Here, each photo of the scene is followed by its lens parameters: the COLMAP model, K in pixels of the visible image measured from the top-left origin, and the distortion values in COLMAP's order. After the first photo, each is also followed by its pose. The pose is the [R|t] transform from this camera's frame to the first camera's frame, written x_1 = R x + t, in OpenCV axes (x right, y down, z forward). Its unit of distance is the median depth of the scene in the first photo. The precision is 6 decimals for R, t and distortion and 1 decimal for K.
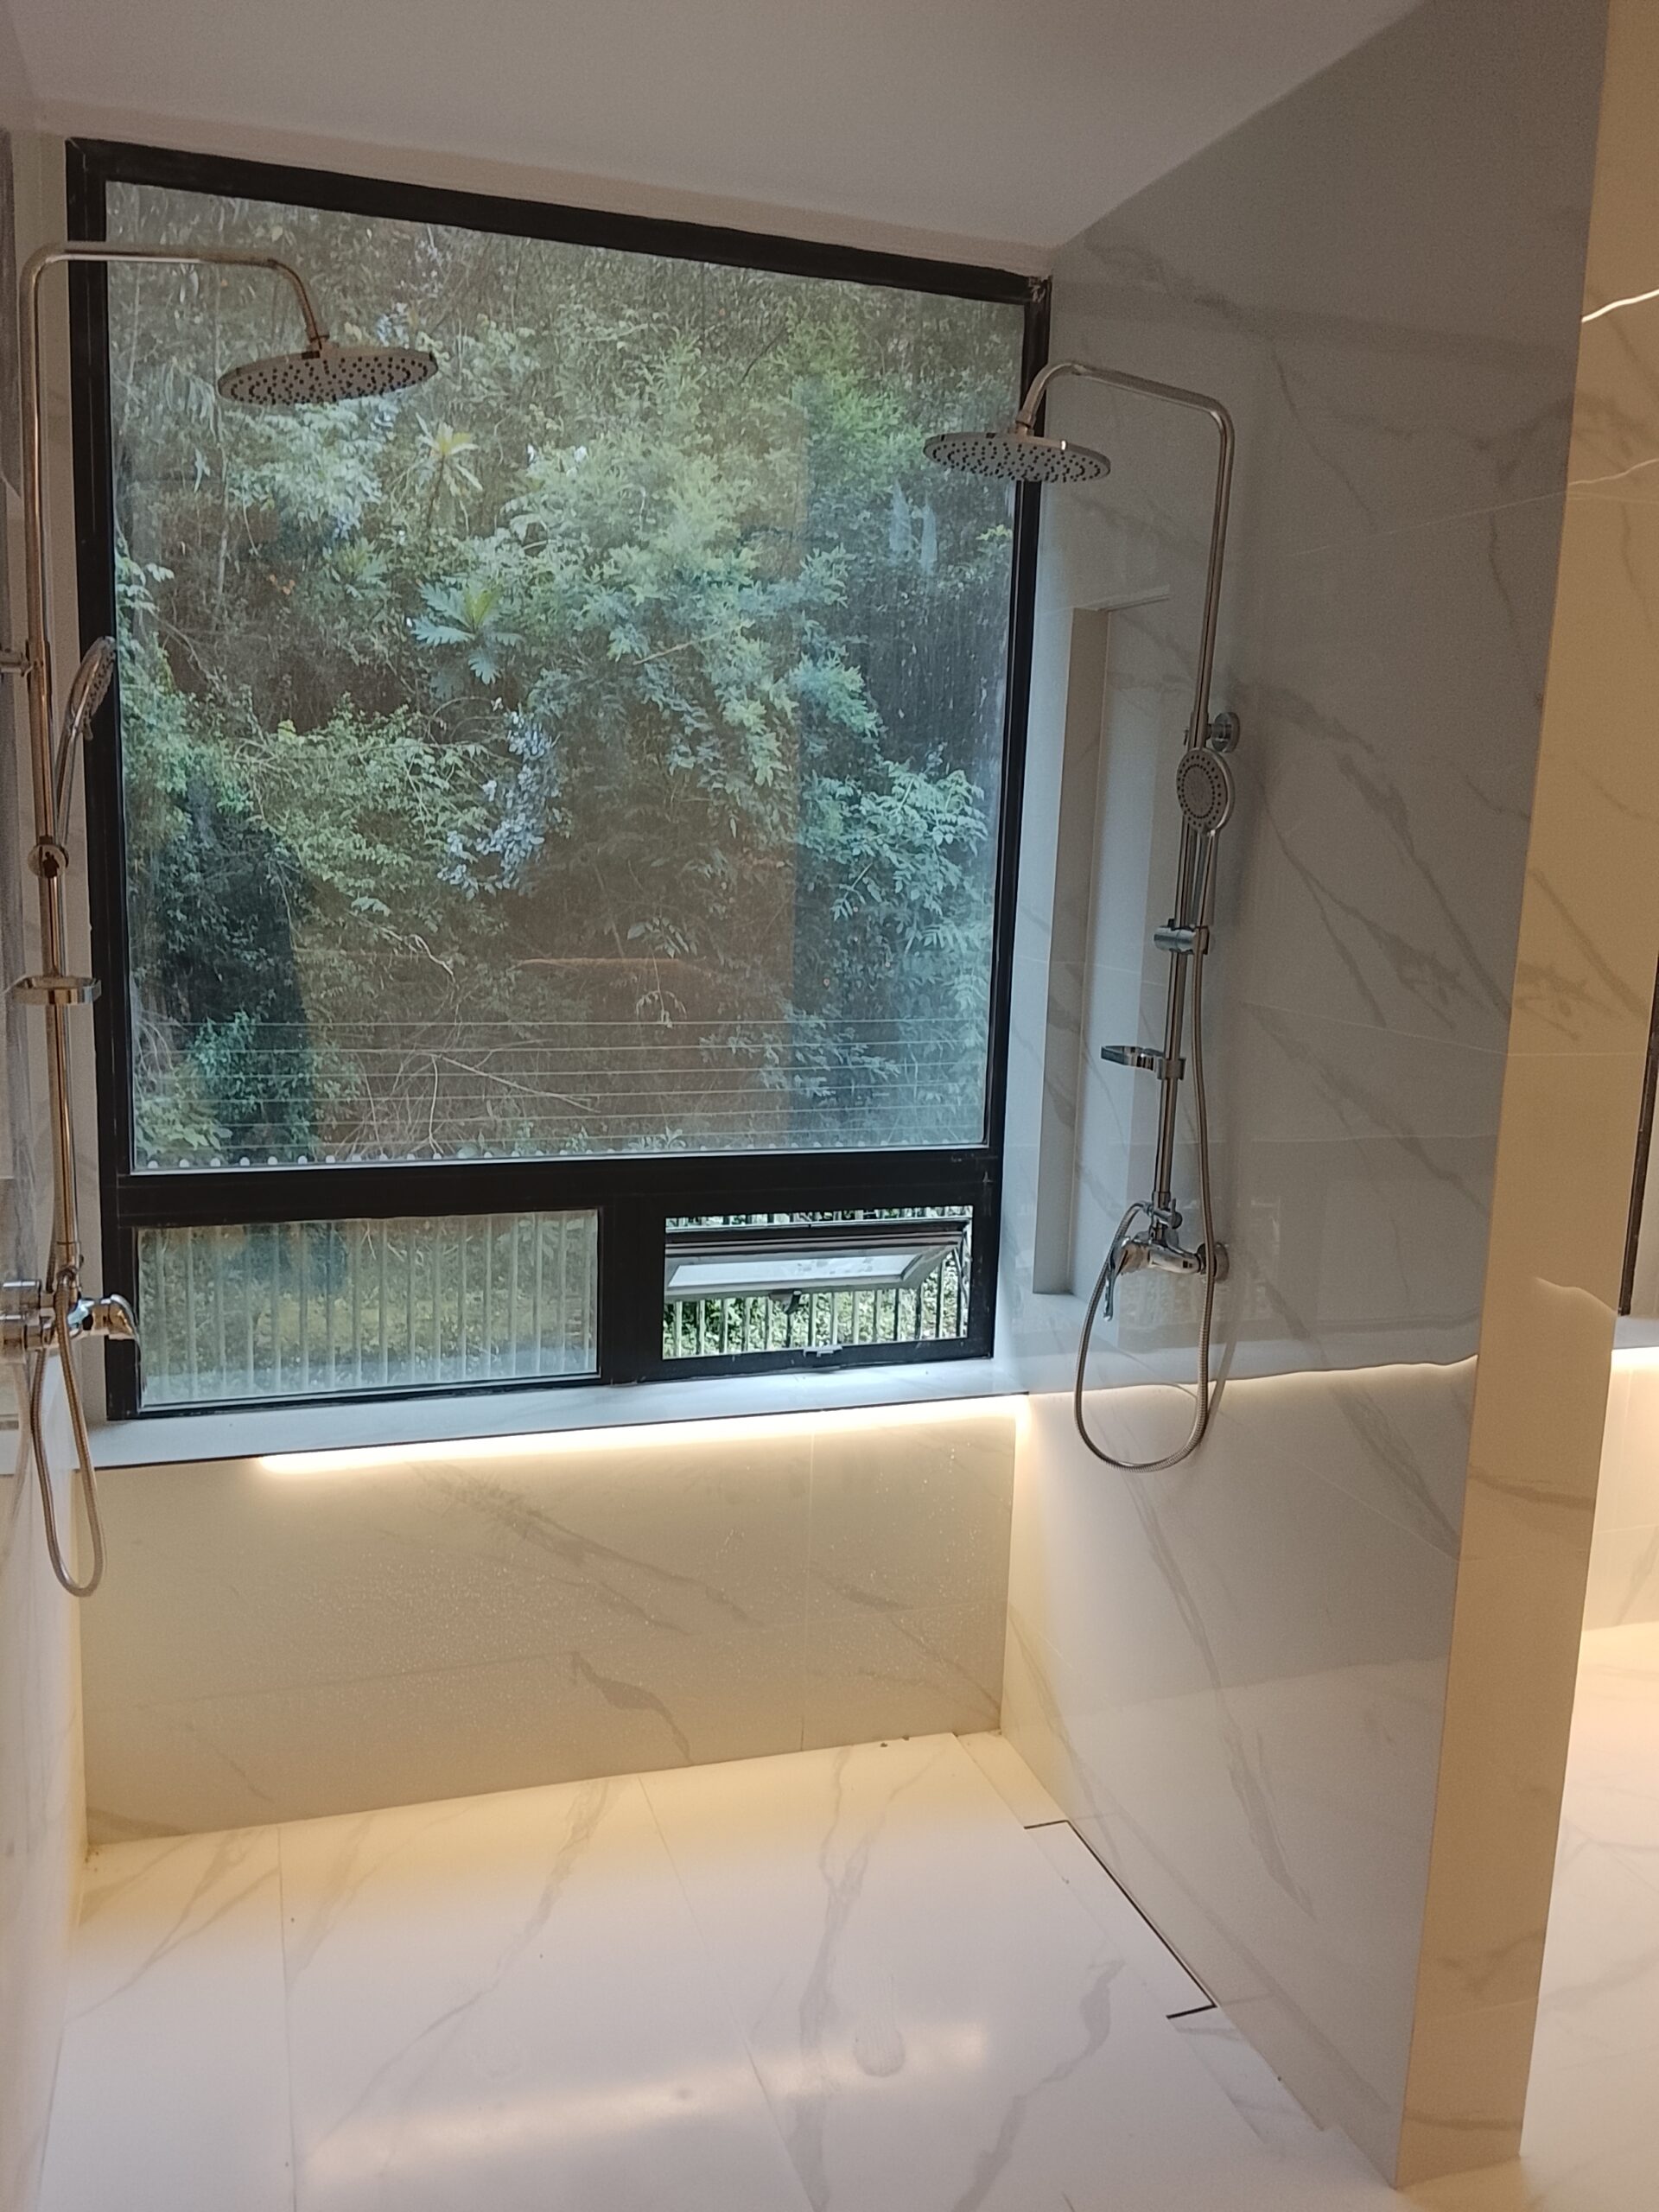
lens RADIAL K [[1722.6, 0, 833.0], [0, 1722.6, 1101.2], [0, 0, 1]] dist [0.097868, -0.160861]
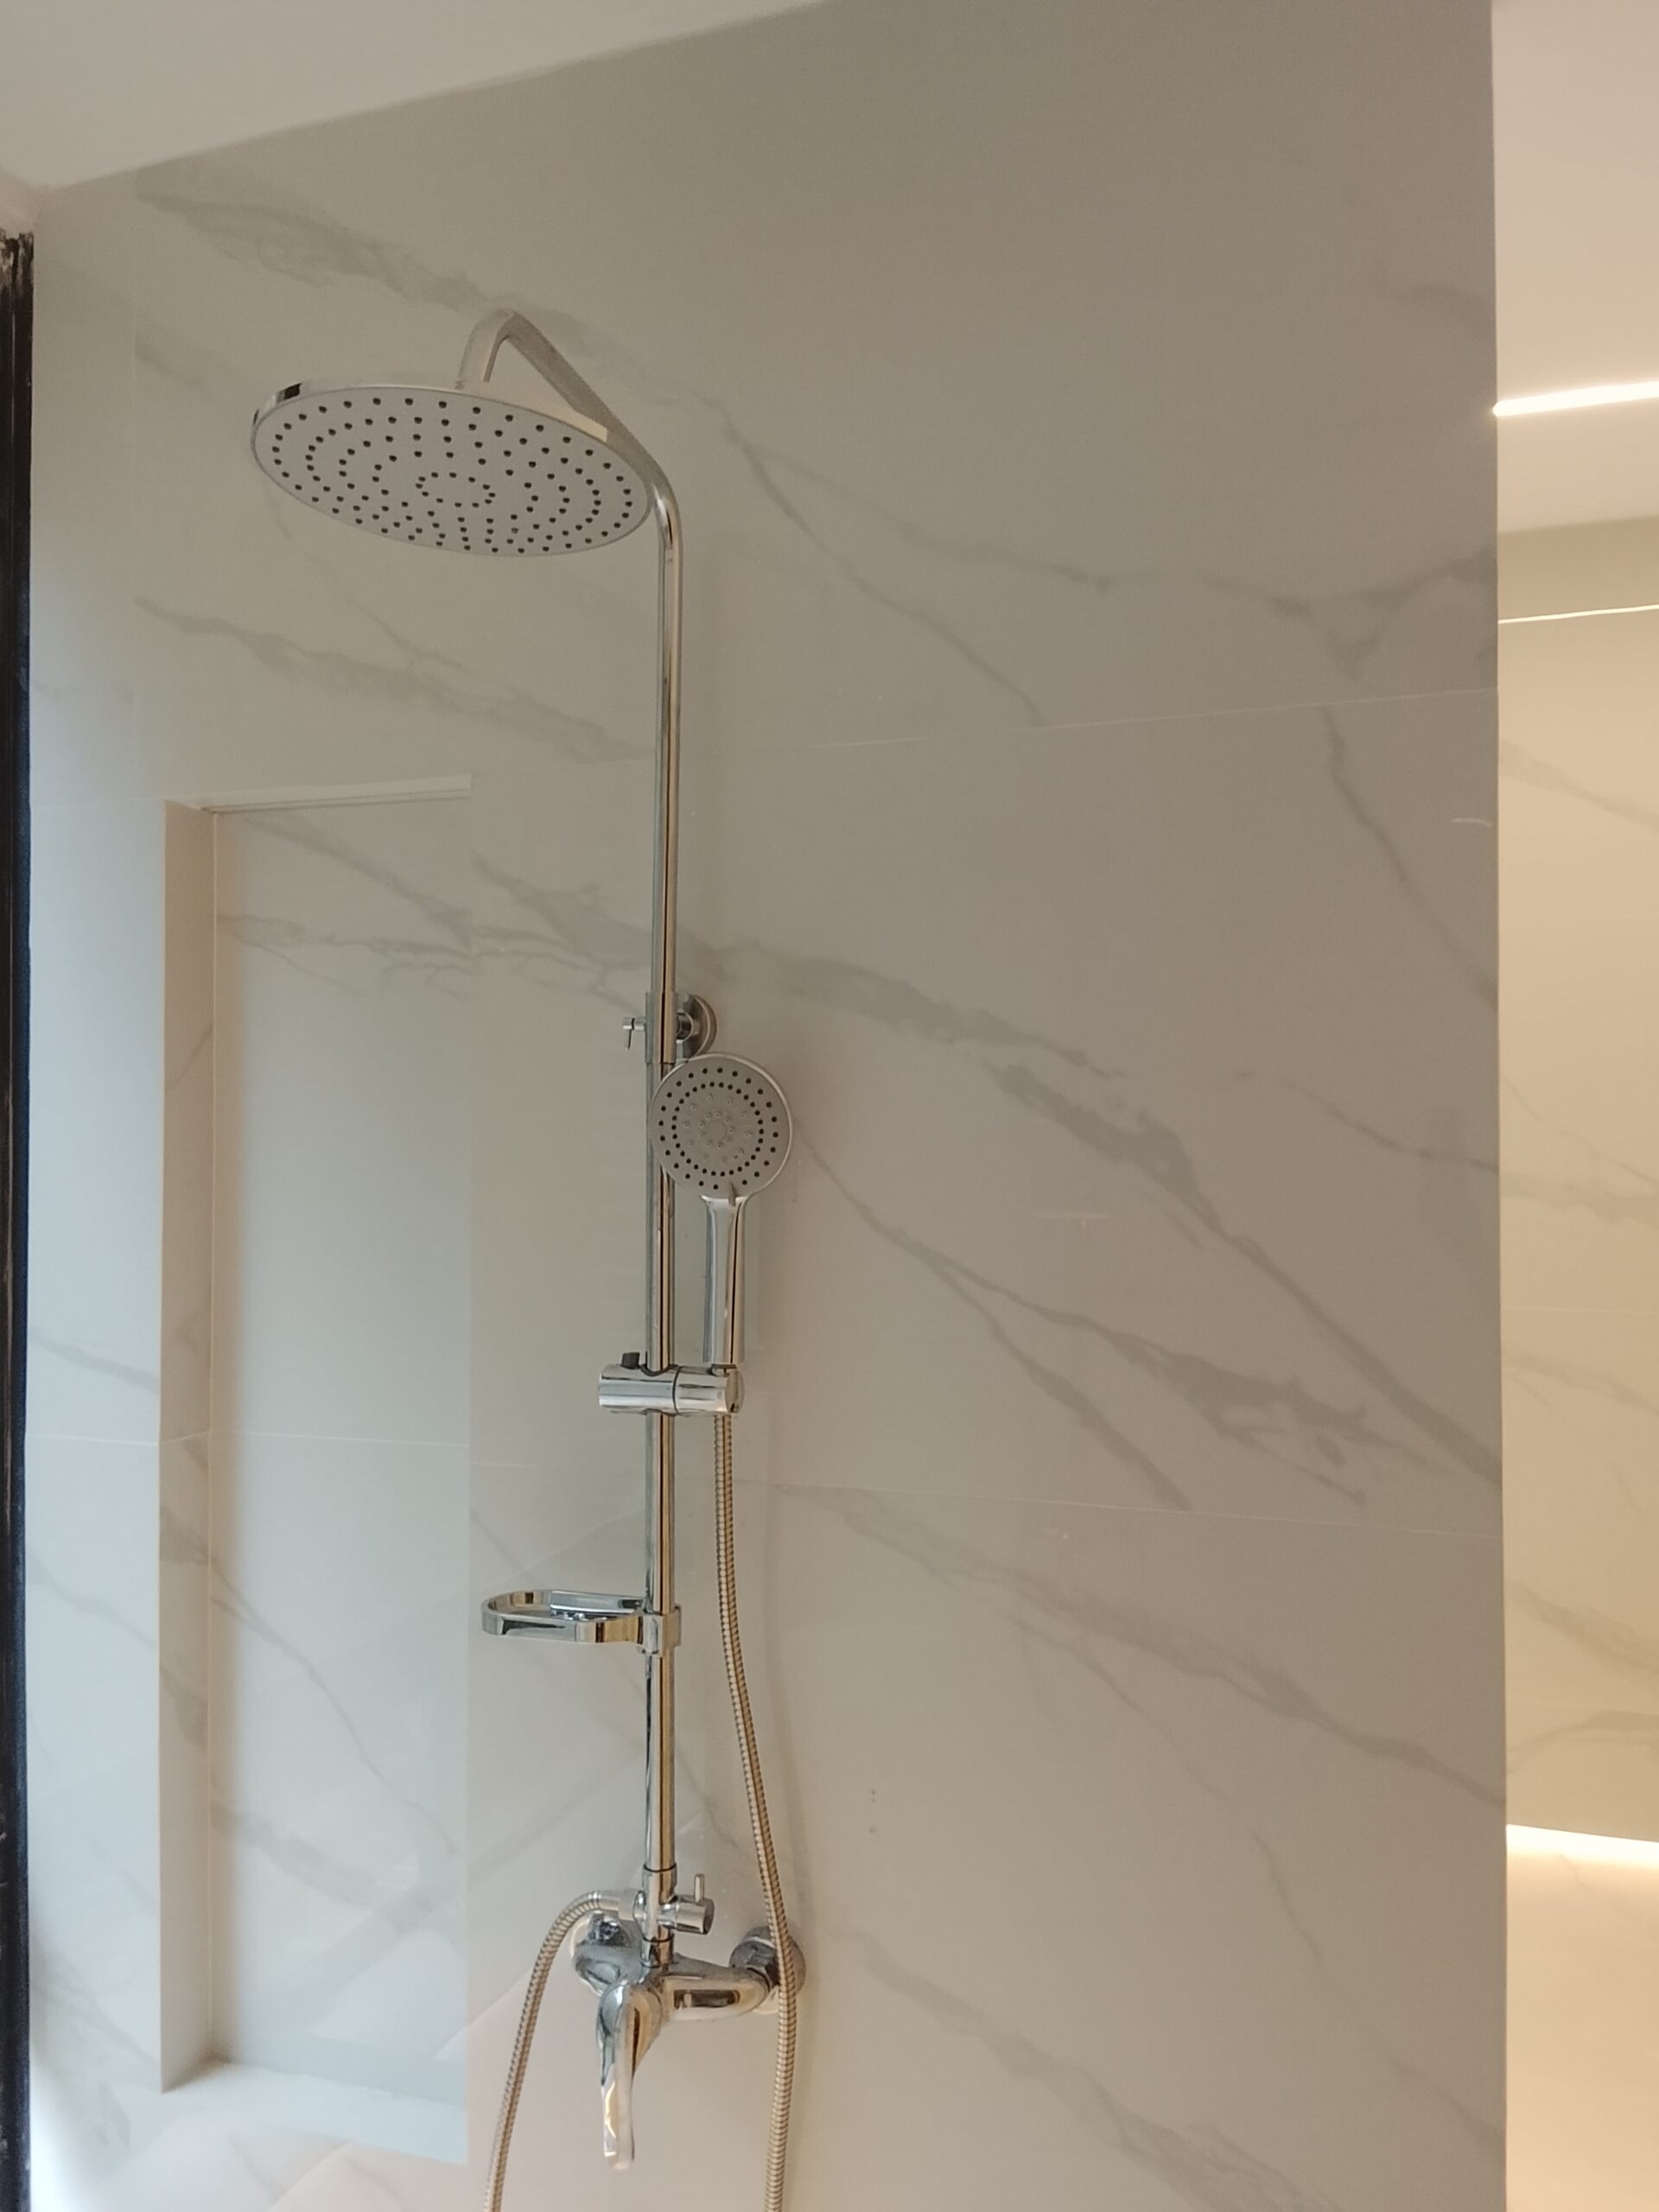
lens RADIAL K [[1722.6, 0, 833.0], [0, 1722.6, 1101.2], [0, 0, 1]] dist [0.097868, -0.160861]
pose [[0.617483, -0.027000, 0.786121, -0.155051], [0.152556, 0.984545, -0.086014, -0.100393], [-0.771649, 0.173040, 0.612059, 0.469533]]
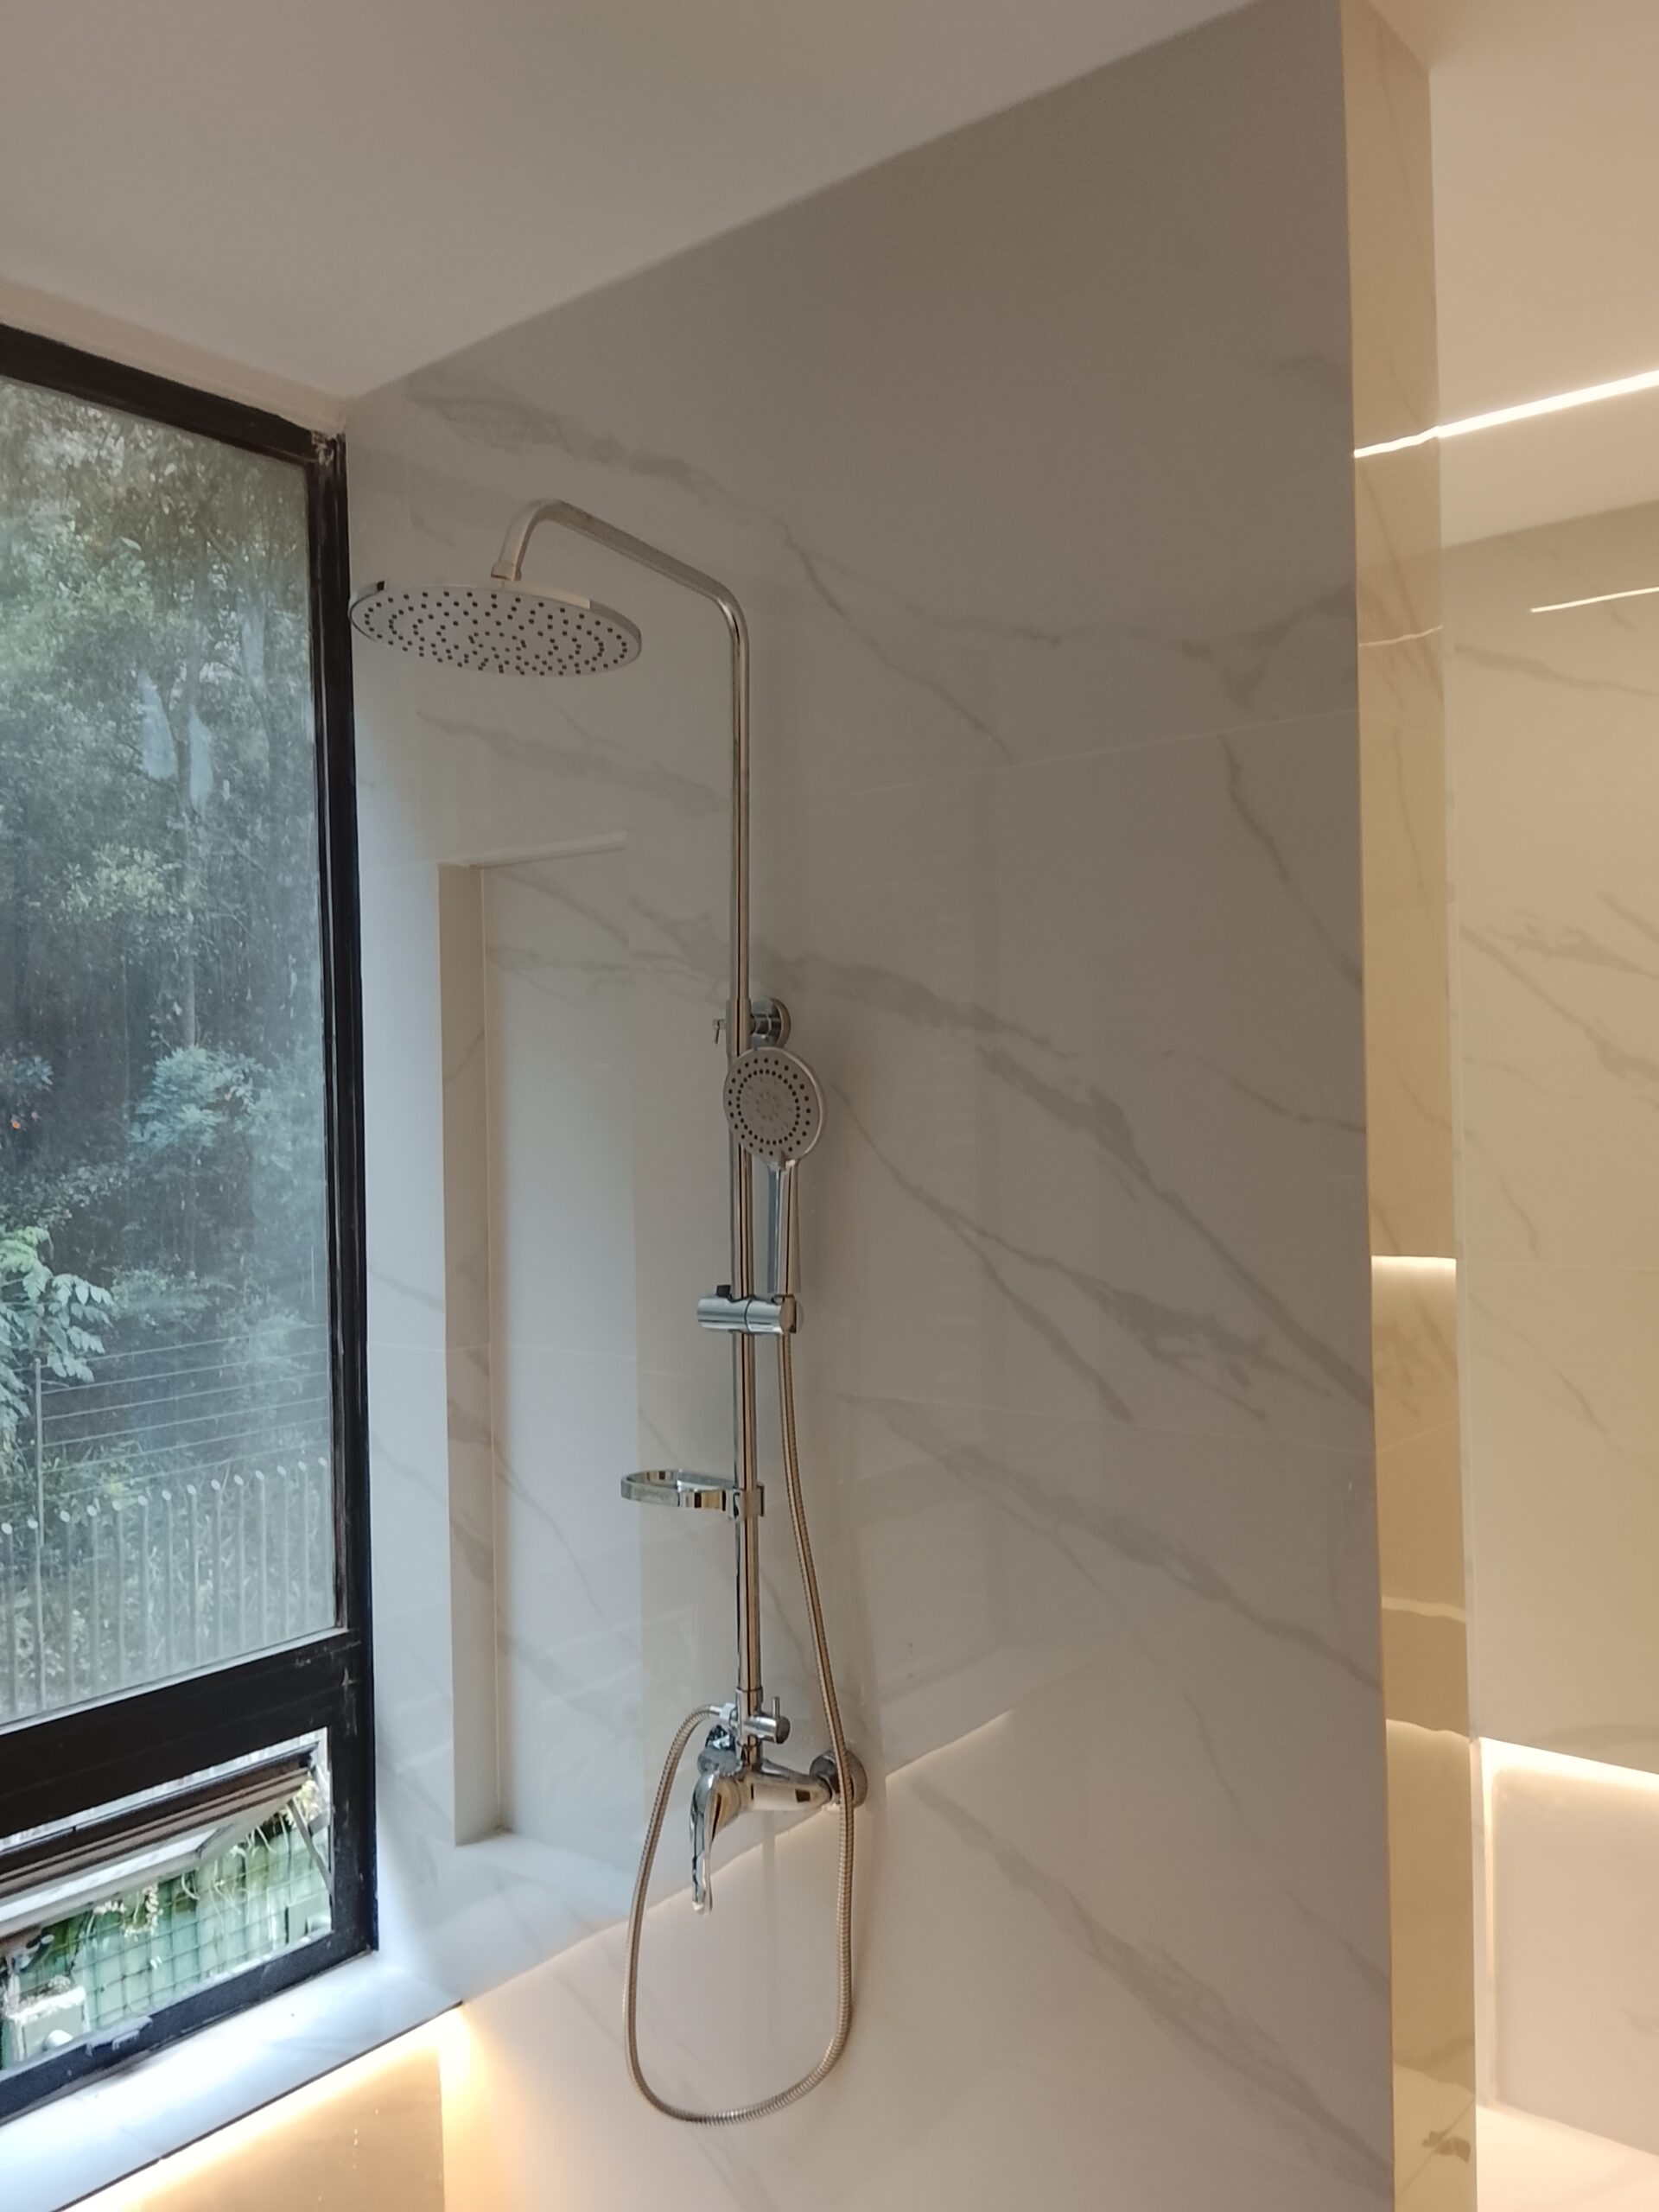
lens RADIAL K [[1722.6, 0, 833.0], [0, 1722.6, 1101.2], [0, 0, 1]] dist [0.097868, -0.160861]
pose [[0.837749, -0.053124, 0.543465, -0.112074], [0.139629, 0.983009, -0.119148, -0.070275], [-0.527902, 0.175699, 0.830933, 0.300565]]
